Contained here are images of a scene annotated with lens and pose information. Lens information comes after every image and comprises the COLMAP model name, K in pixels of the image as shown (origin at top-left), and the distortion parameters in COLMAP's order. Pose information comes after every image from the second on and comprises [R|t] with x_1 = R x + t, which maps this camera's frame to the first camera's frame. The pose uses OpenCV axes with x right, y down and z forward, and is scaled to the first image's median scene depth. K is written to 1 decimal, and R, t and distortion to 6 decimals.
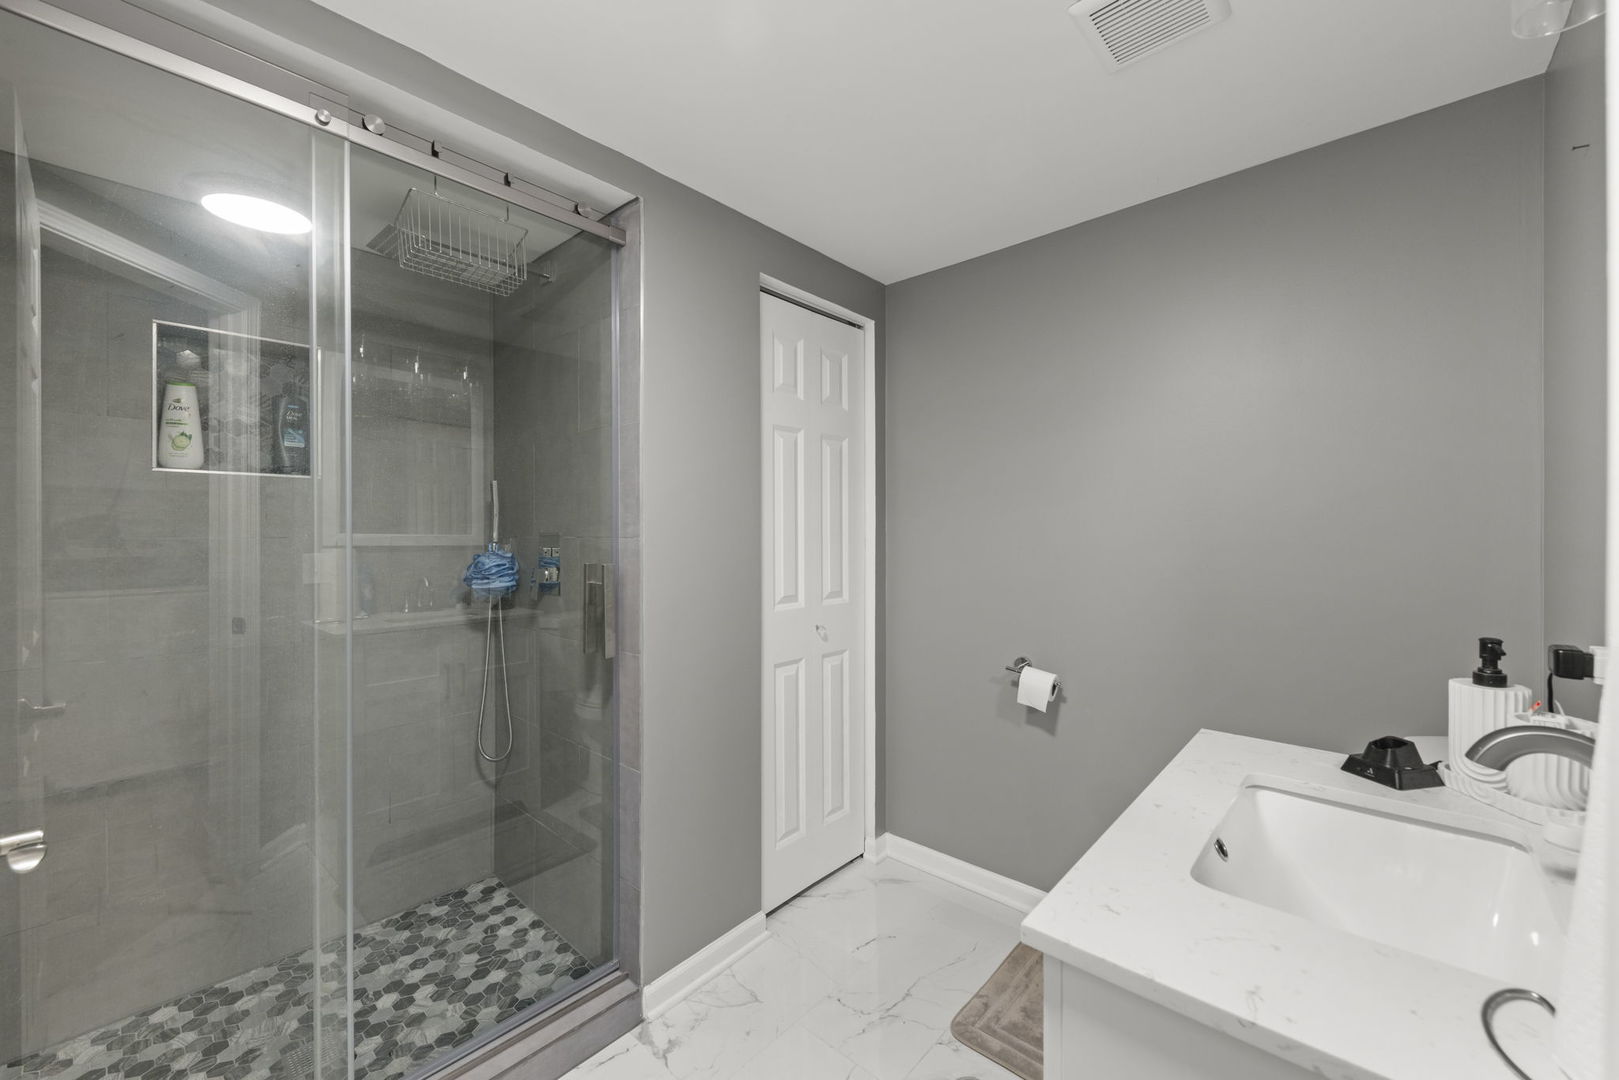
lens RADIAL K [[635.7, 0, 803.3], [0, 635.7, 531.8], [0, 0, 1]] dist [0.010352, -0.001154]
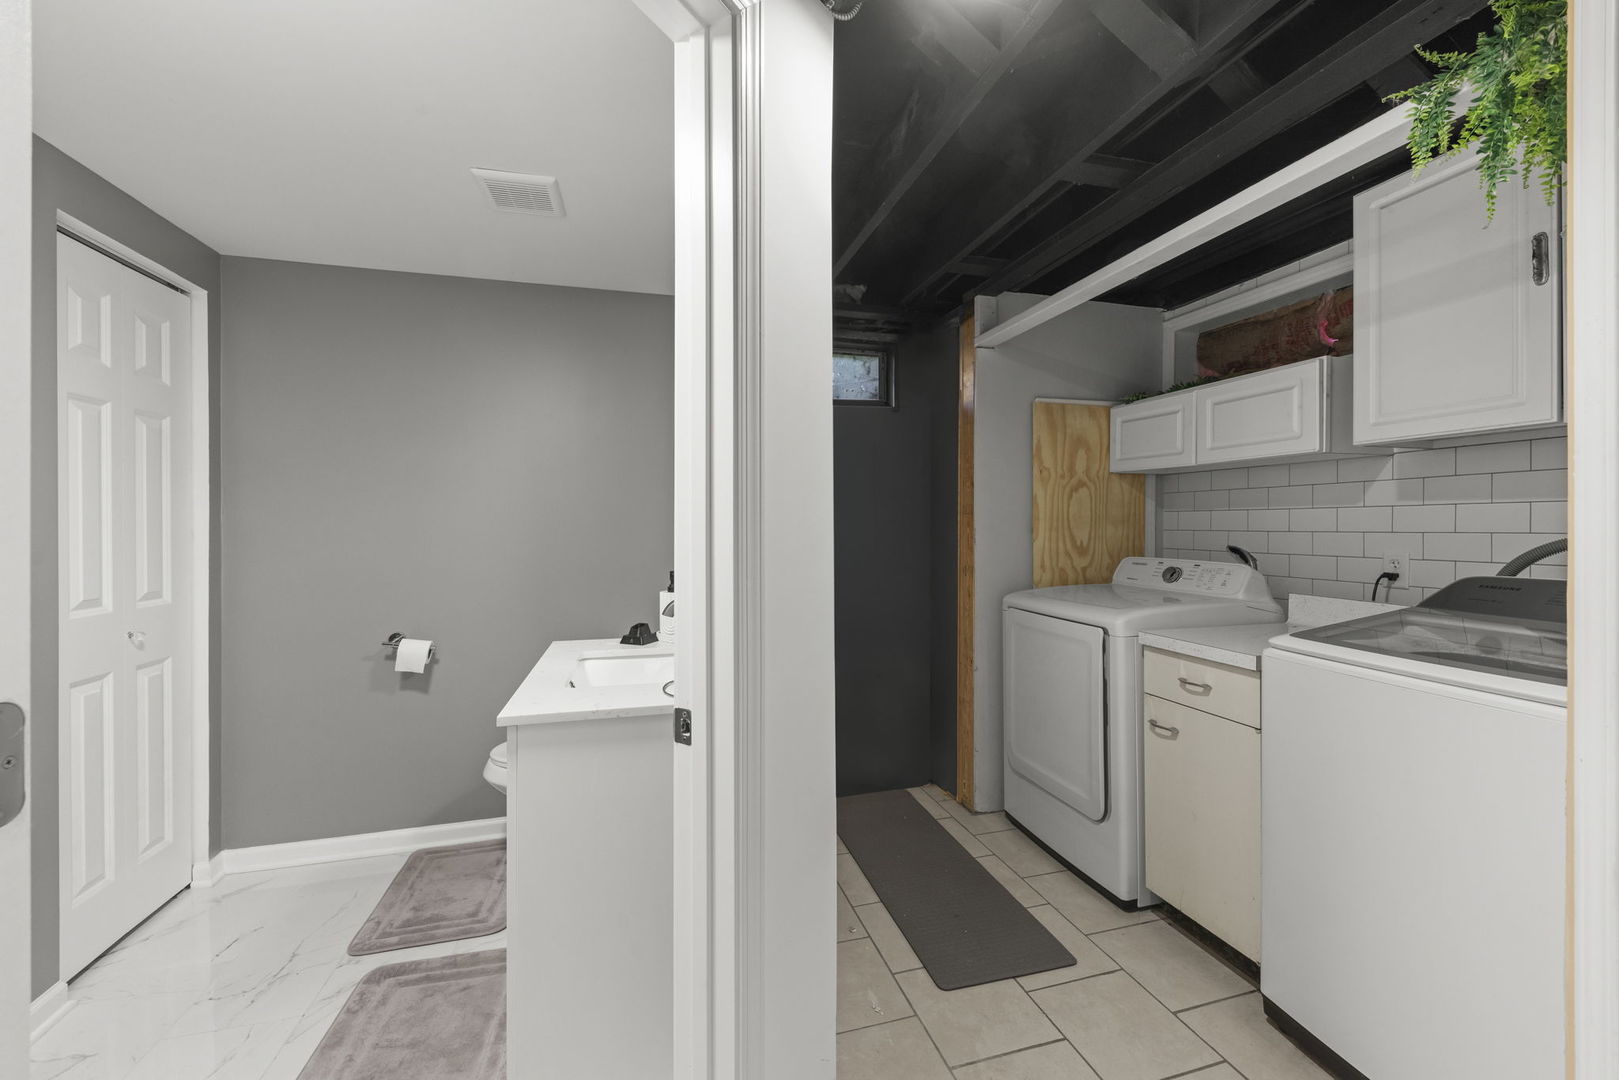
lens RADIAL K [[635.7, 0, 809.1], [0, 635.7, 527.7], [0, 0, 1]] dist [0.010352, -0.001154]
pose [[0.539615, -0.003506, 0.841905, -0.221501], [-0.001139, 0.999987, 0.004894, 0.000876], [-0.841911, -0.003600, 0.539604, -0.244876]]
